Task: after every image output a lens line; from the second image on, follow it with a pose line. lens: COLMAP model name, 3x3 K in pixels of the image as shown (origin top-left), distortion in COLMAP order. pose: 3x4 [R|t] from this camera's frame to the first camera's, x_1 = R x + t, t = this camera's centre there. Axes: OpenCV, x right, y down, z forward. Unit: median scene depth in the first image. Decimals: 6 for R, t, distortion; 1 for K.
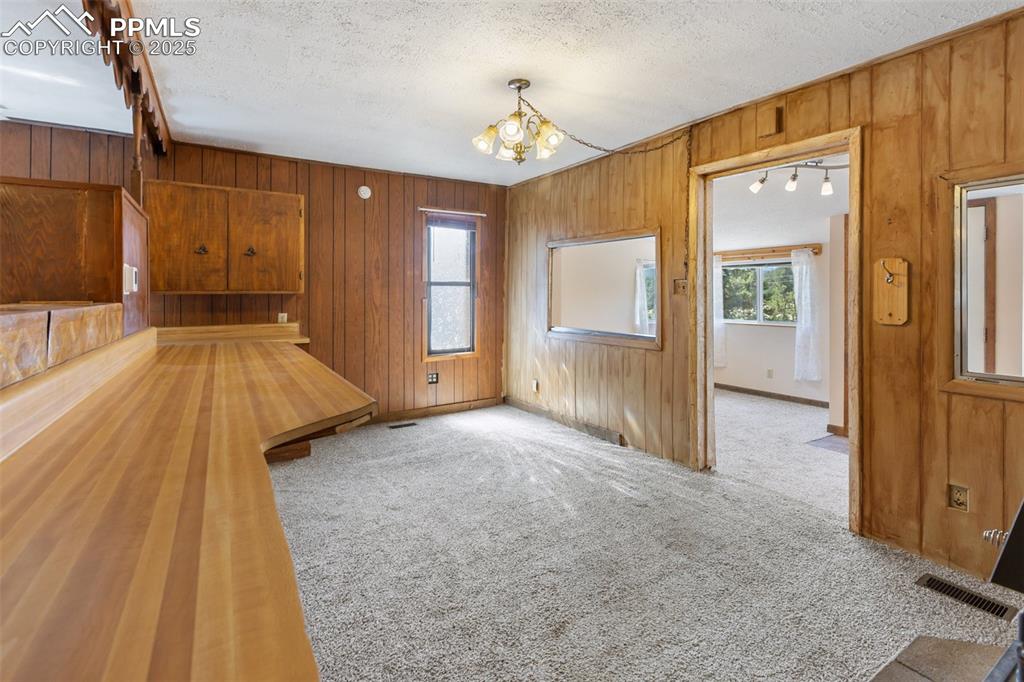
lens RADIAL K [[474.2, 0, 514.2], [0, 474.2, 289.7], [0, 0, 1]] dist [0.001284, 0.000132]
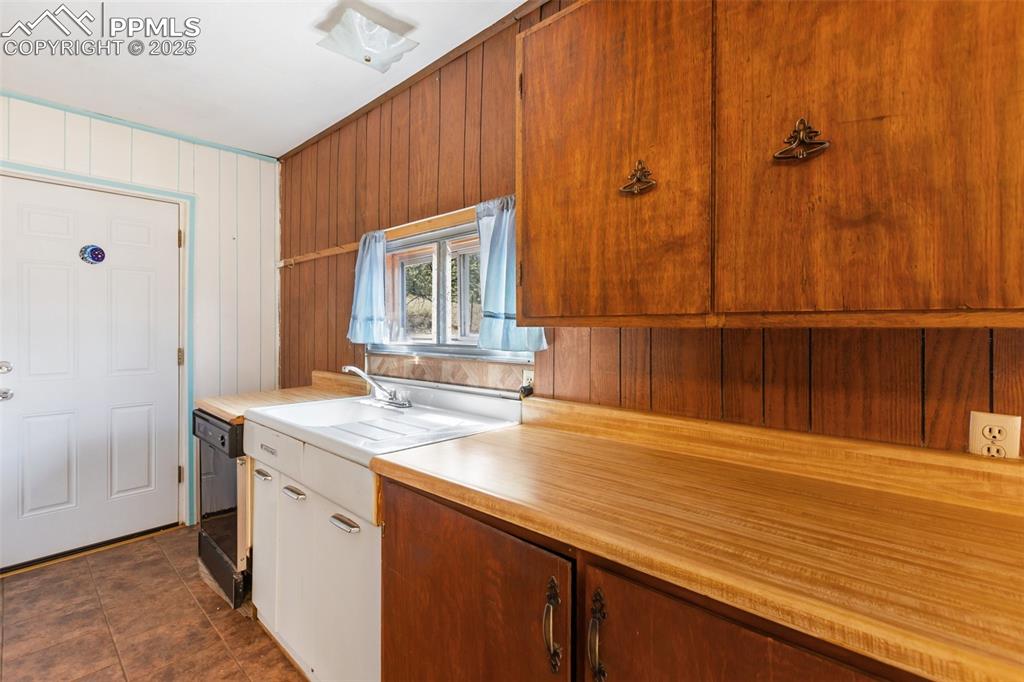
lens RADIAL K [[467.3, 0, 512.3], [0, 467.3, 327.0], [0, 0, 1]] dist [0.002092, 0.000320]
pose [[0.267162, 0.001962, -0.963650, -0.348520], [0.002004, 0.999995, 0.002592, 0.006753], [0.963649, -0.002623, 0.267157, 0.748627]]
